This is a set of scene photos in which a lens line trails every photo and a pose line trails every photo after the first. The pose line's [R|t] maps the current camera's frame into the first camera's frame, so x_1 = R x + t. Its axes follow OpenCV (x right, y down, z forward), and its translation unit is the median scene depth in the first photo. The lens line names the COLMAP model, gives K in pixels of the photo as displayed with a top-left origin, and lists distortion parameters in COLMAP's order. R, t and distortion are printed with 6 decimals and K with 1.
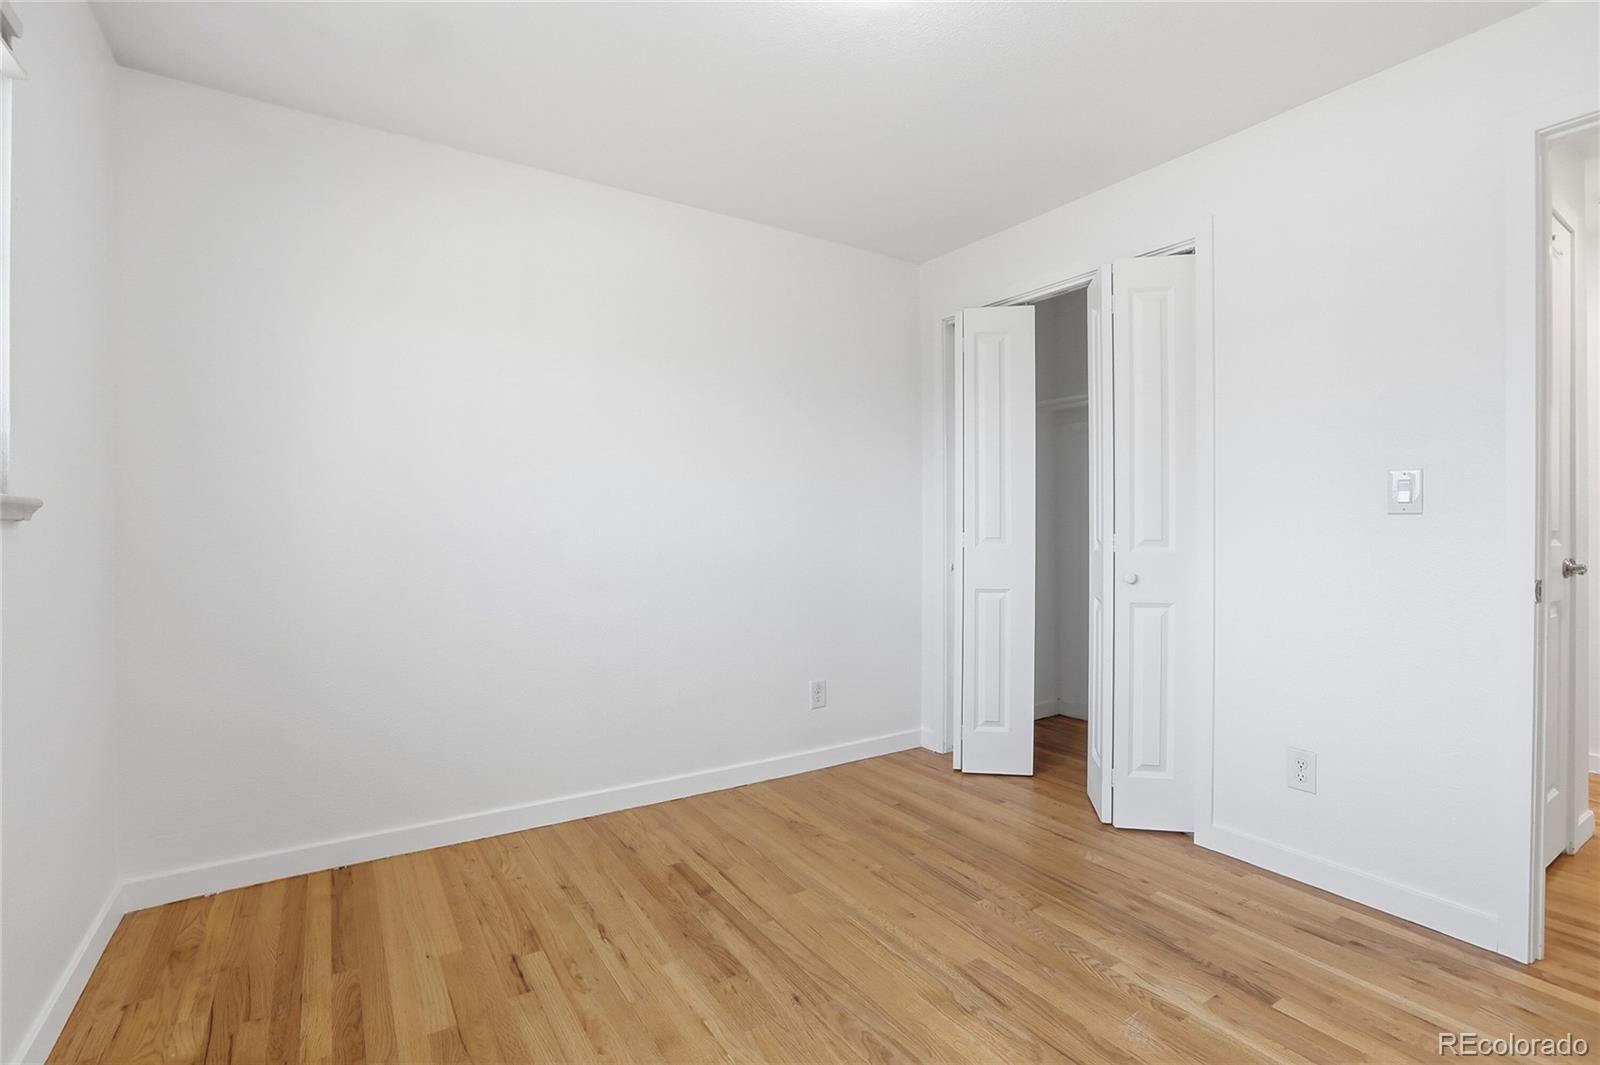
lens RADIAL K [[732.2, 0, 801.5], [0, 732.2, 522.5], [0, 0, 1]] dist [-0.060041, 0.021564]
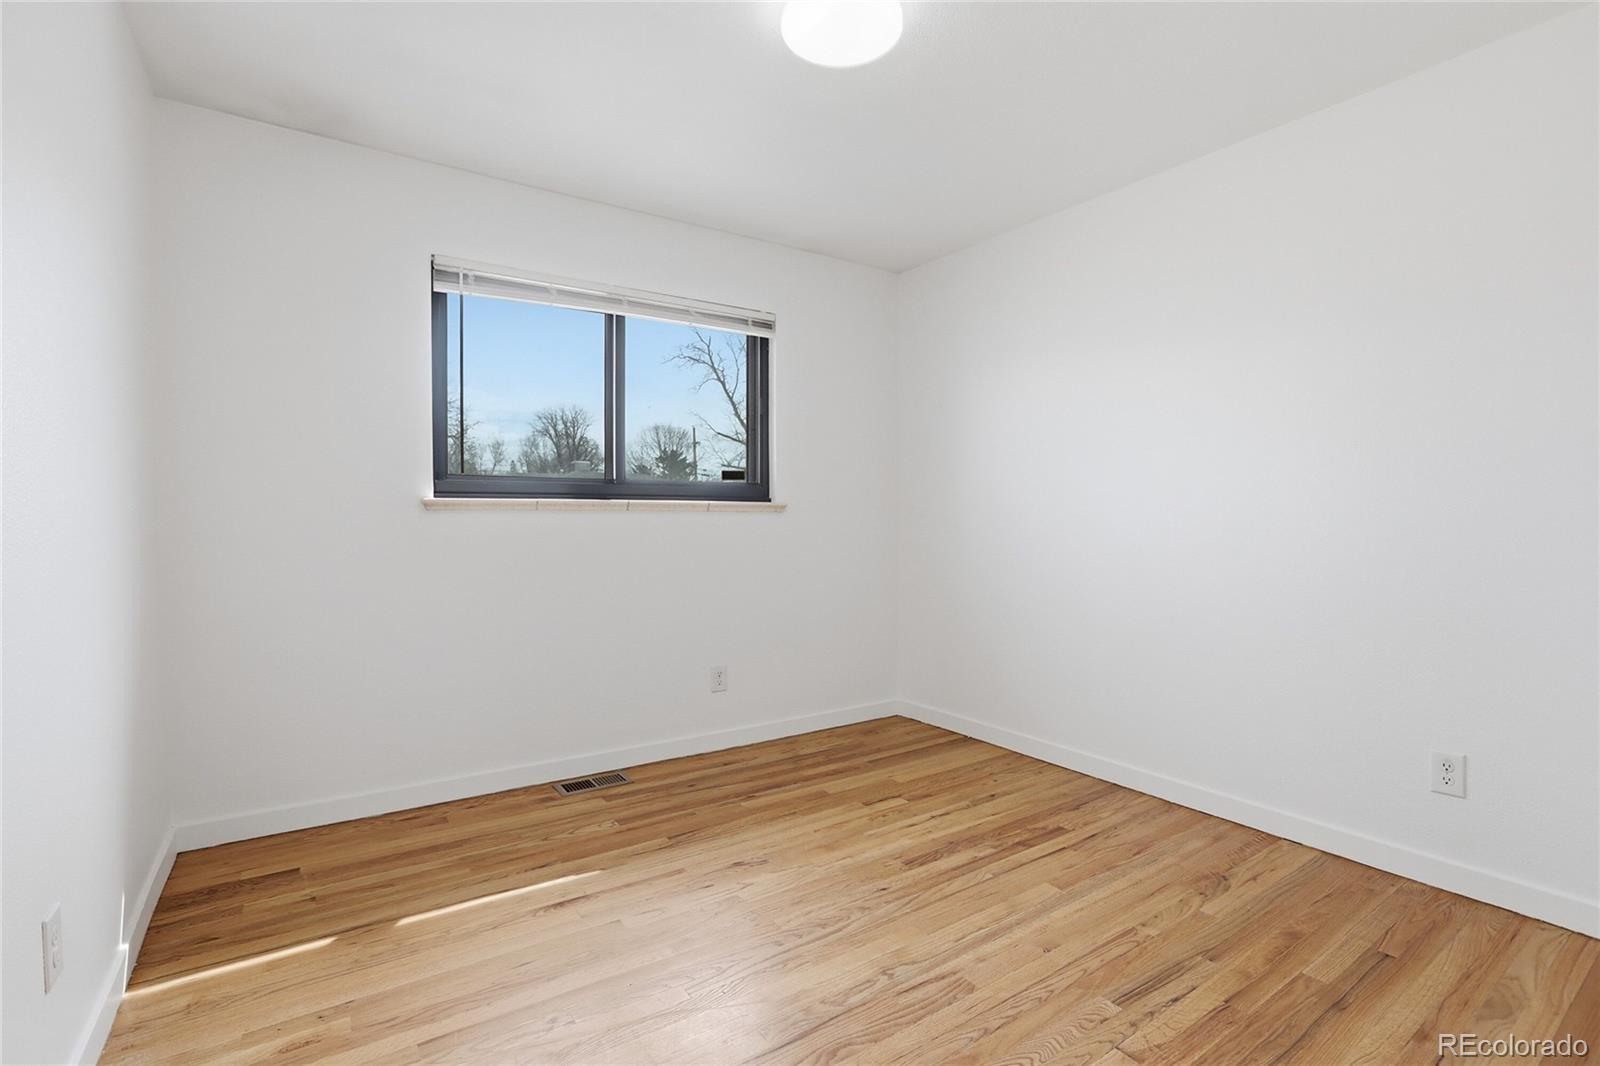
lens RADIAL K [[732.2, 0, 801.5], [0, 732.2, 523.0], [0, 0, 1]] dist [-0.060041, 0.021564]
pose [[0.031012, 0.010564, -0.999463, 0.970140], [0.005457, 0.999927, 0.010738, 0.005946], [0.999504, -0.005787, 0.030952, 0.638205]]
